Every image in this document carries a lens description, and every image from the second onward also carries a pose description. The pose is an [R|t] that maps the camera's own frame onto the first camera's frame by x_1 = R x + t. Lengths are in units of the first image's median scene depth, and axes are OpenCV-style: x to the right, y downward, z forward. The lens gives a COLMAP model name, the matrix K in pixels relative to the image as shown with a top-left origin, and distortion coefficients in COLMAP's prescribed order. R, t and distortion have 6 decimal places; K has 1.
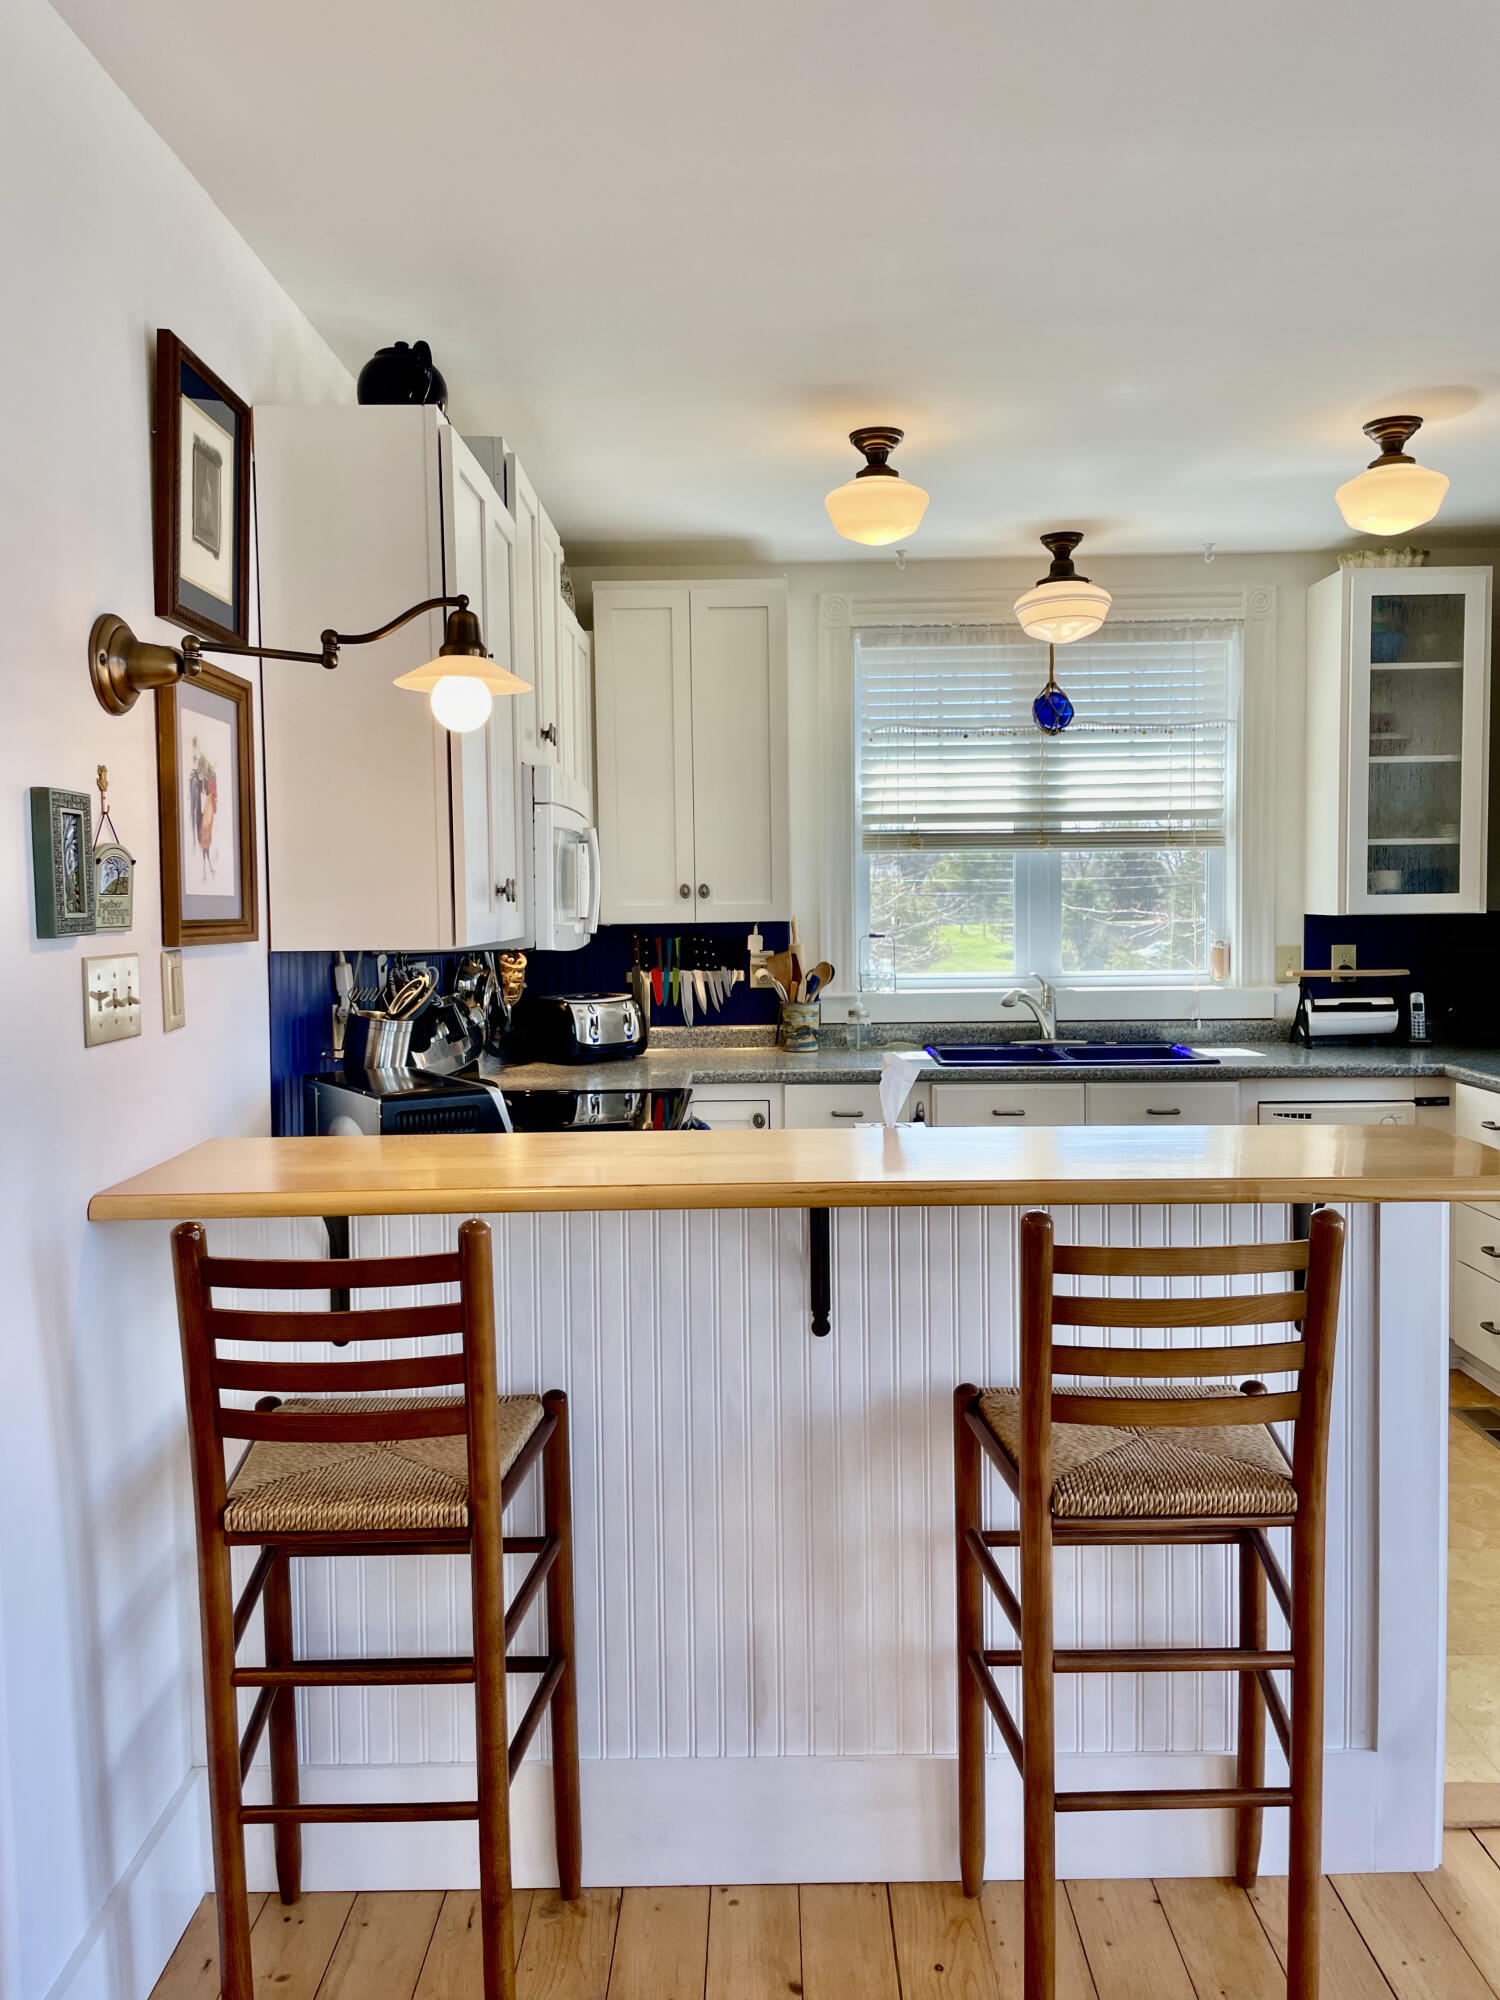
lens RADIAL K [[1499.0, 0, 756.5], [0, 1499.0, 978.9], [0, 0, 1]] dist [0.086752, -0.121151]
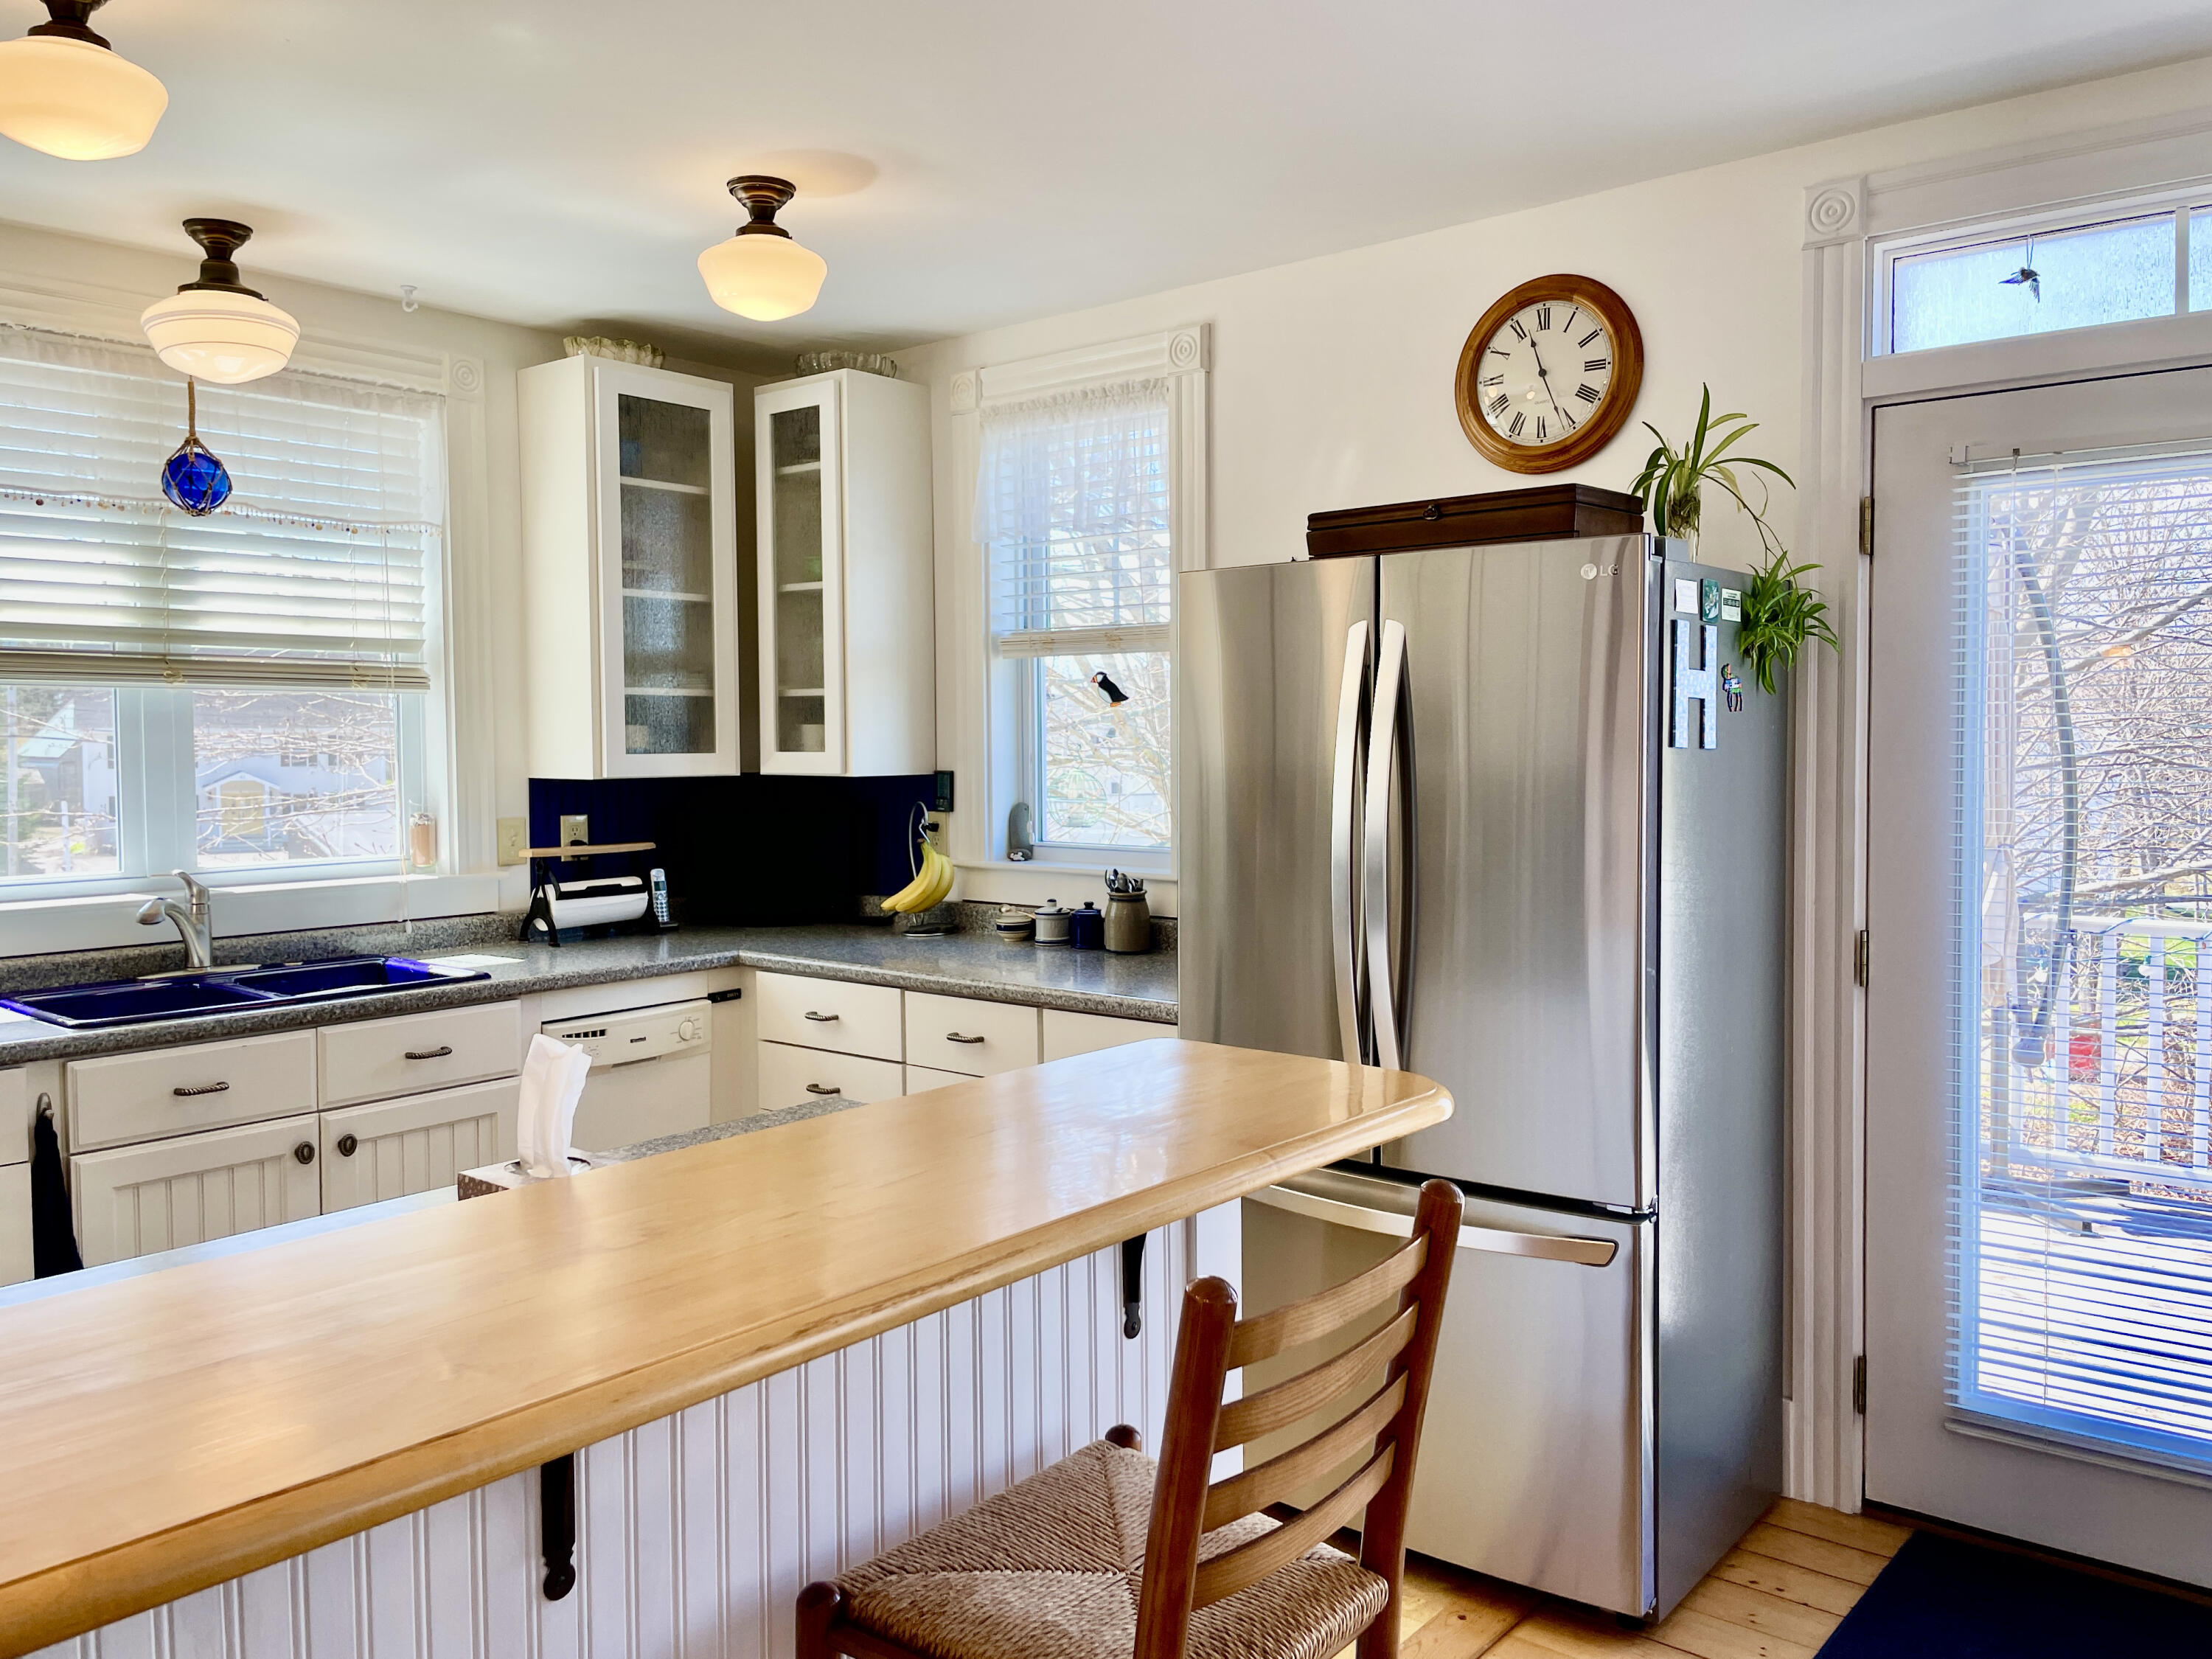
lens RADIAL K [[1657.8, 0, 1099.7], [0, 1657.8, 801.0], [0, 0, 1]] dist [0.086752, -0.121151]
pose [[0.638684, -0.021254, 0.769175, -0.137913], [0.041212, 0.999129, -0.006612, -0.013903], [-0.768365, 0.035923, 0.639004, 0.230231]]
